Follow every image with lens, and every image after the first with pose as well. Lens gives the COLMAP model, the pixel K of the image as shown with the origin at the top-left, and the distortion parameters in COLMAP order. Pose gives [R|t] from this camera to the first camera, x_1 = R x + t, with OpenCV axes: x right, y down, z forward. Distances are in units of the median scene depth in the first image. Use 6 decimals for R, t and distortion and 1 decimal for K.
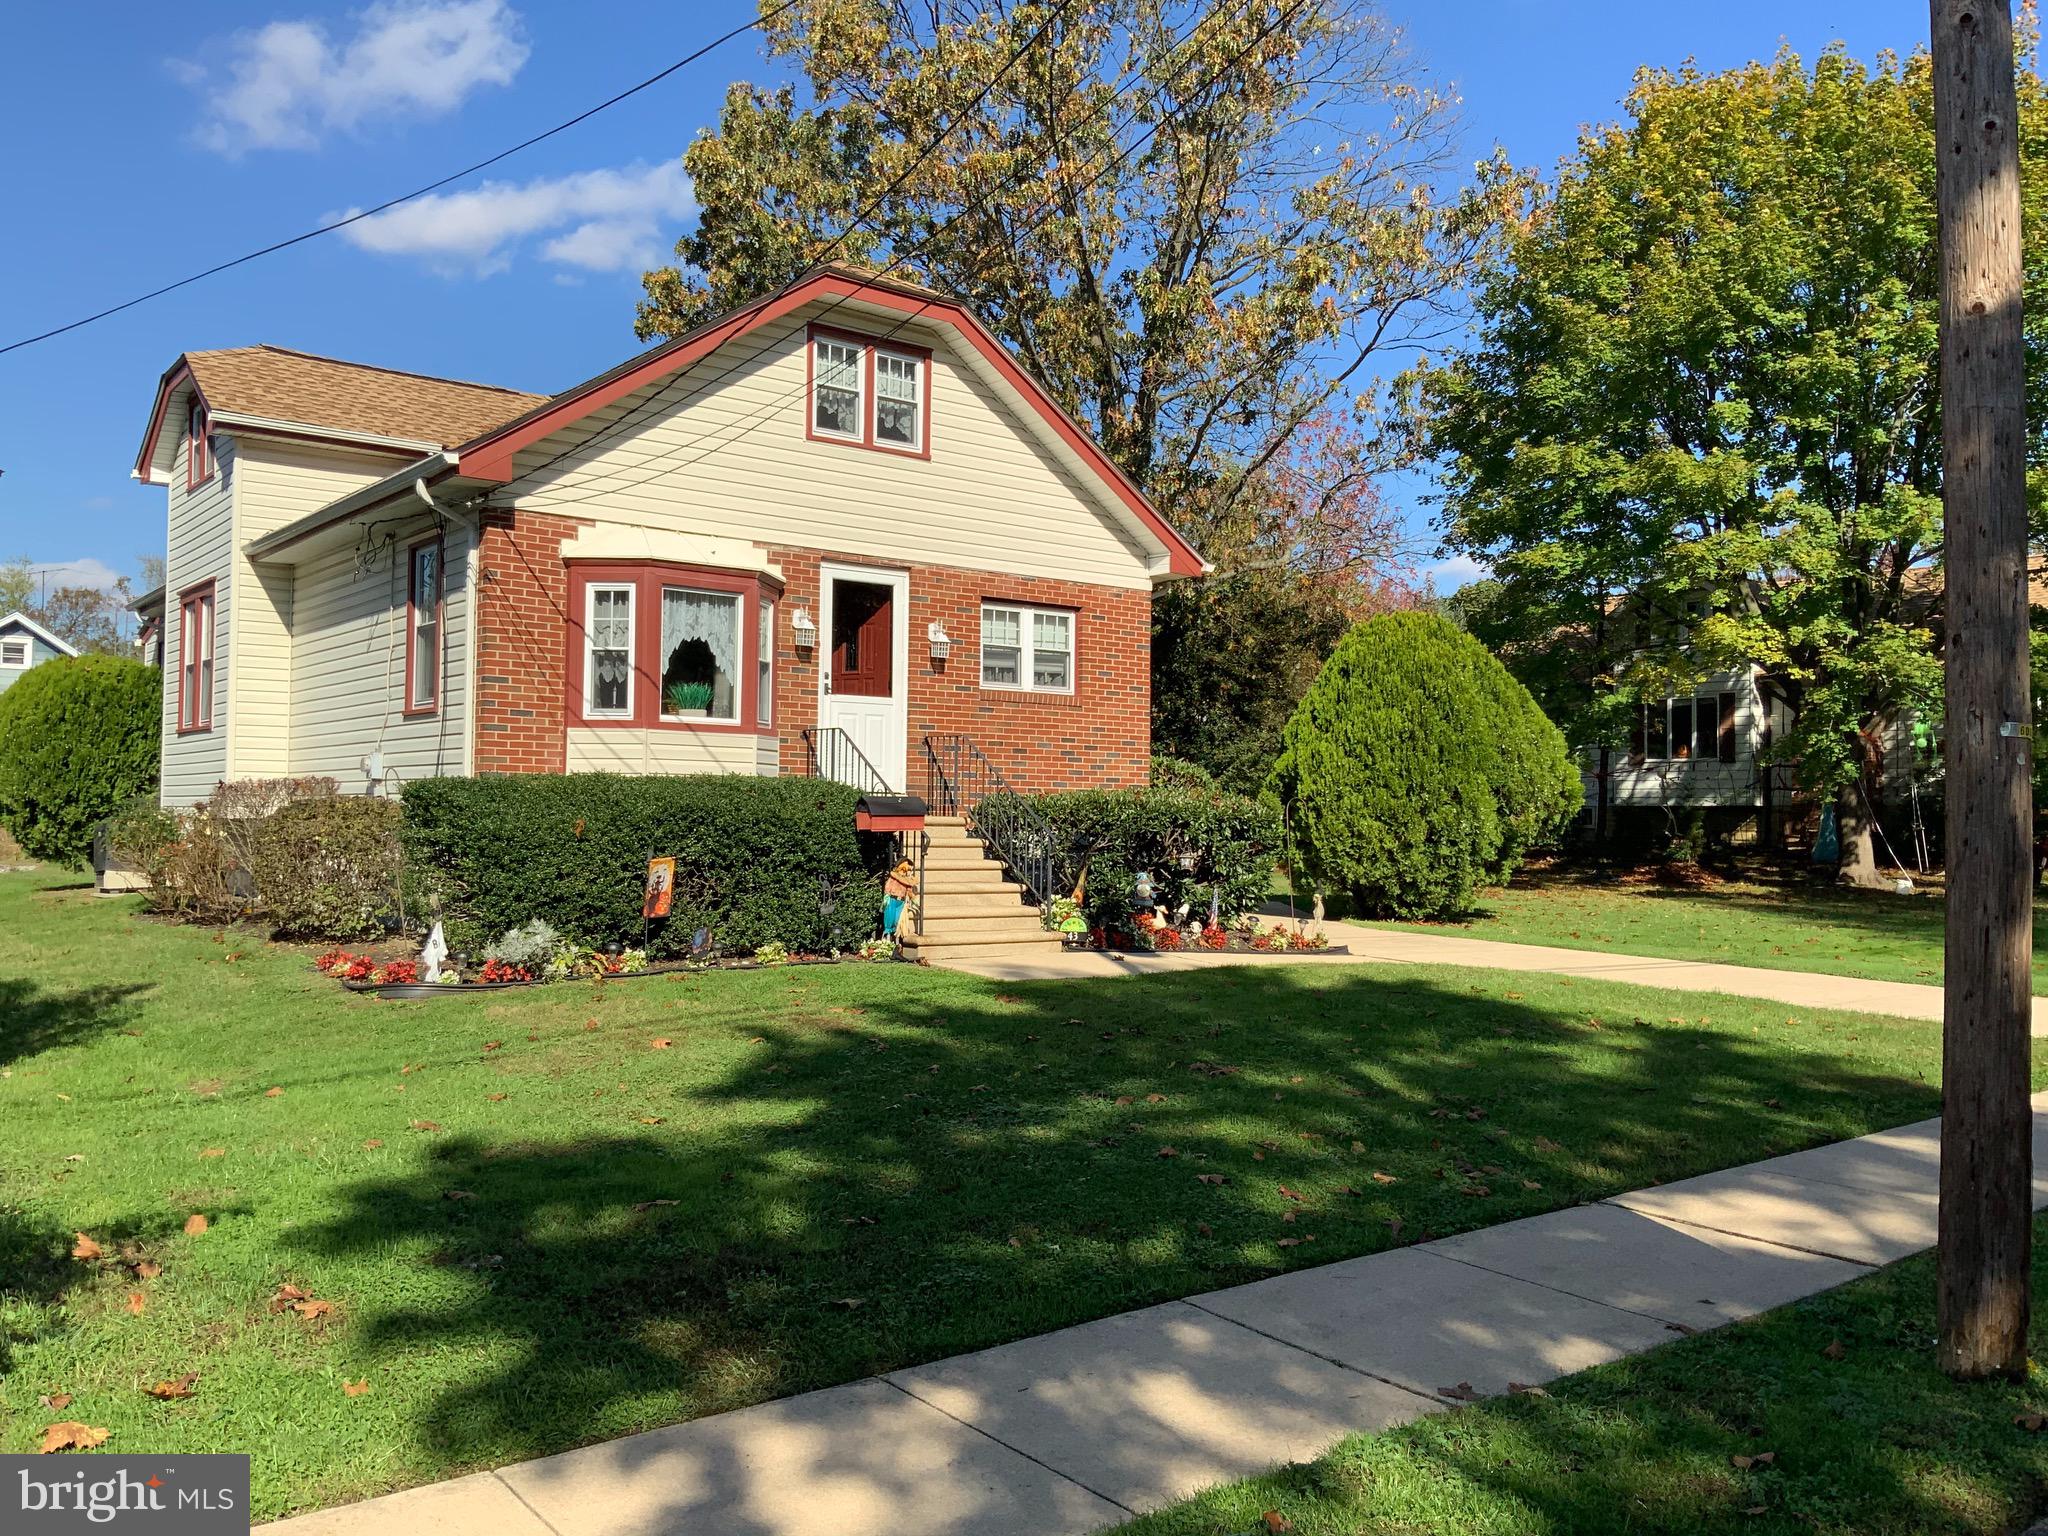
lens RADIAL K [[1669.1, 0, 1030.2], [0, 1669.1, 786.9], [0, 0, 1]] dist [0.111279, -0.247122]
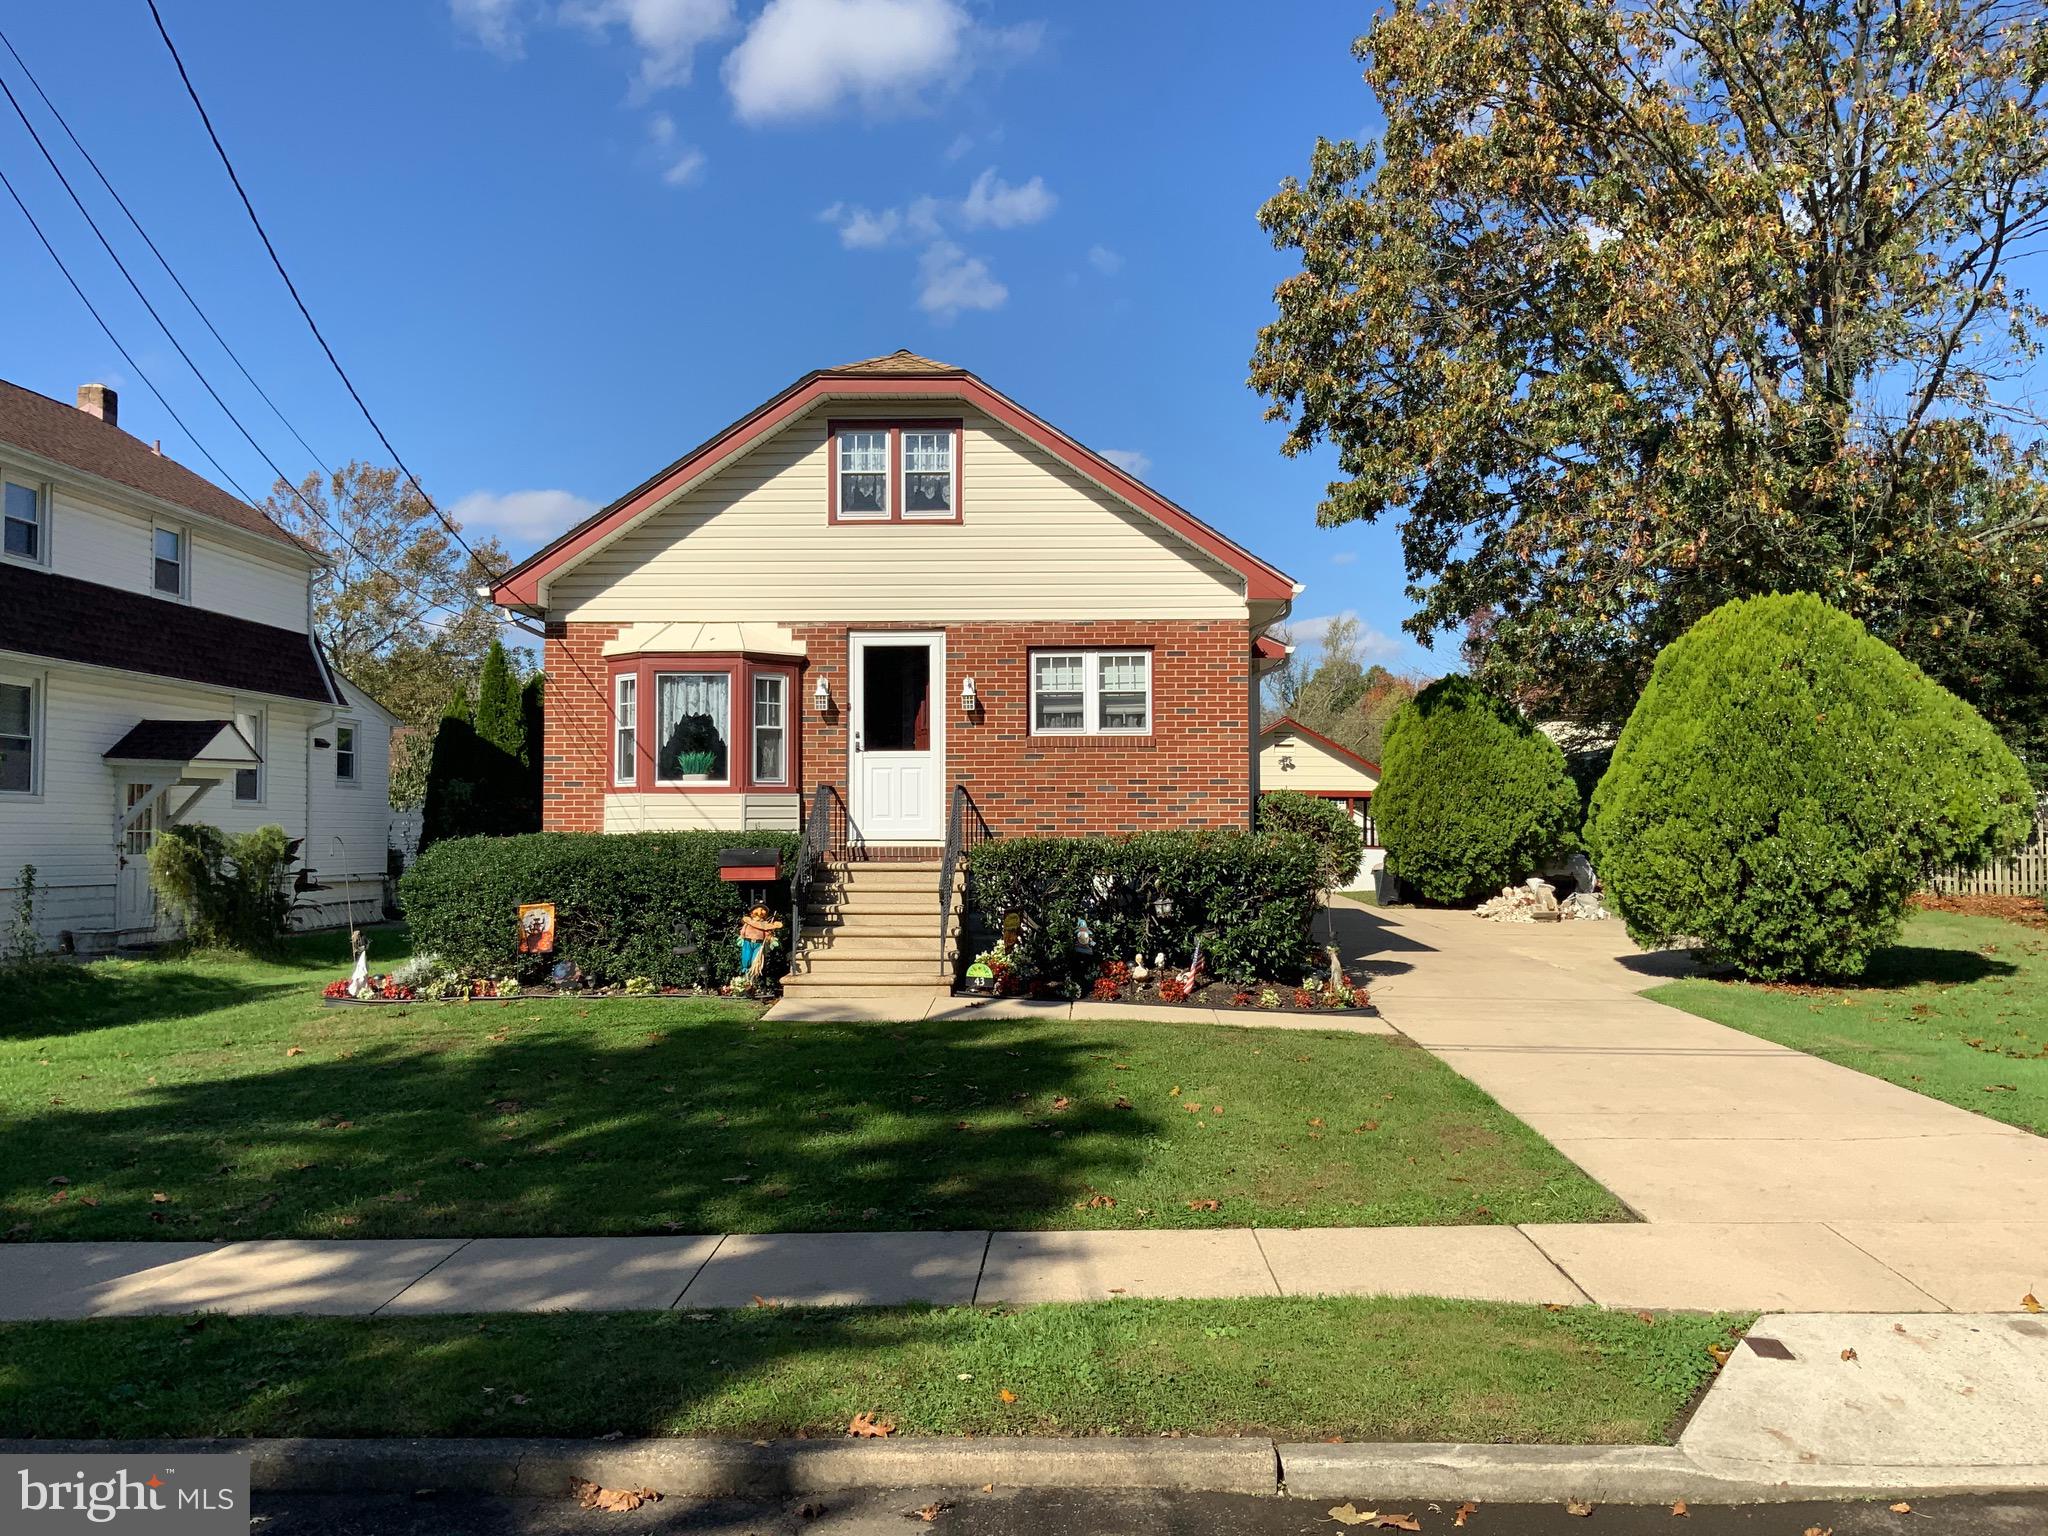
lens RADIAL K [[1669.1, 0, 1030.2], [0, 1669.1, 786.9], [0, 0, 1]] dist [0.111279, -0.247122]
pose [[0.771412, -0.032510, -0.635505, 0.651268], [0.024275, 0.999471, -0.021663, -0.005738], [0.635872, 0.001284, 0.771793, 0.219860]]
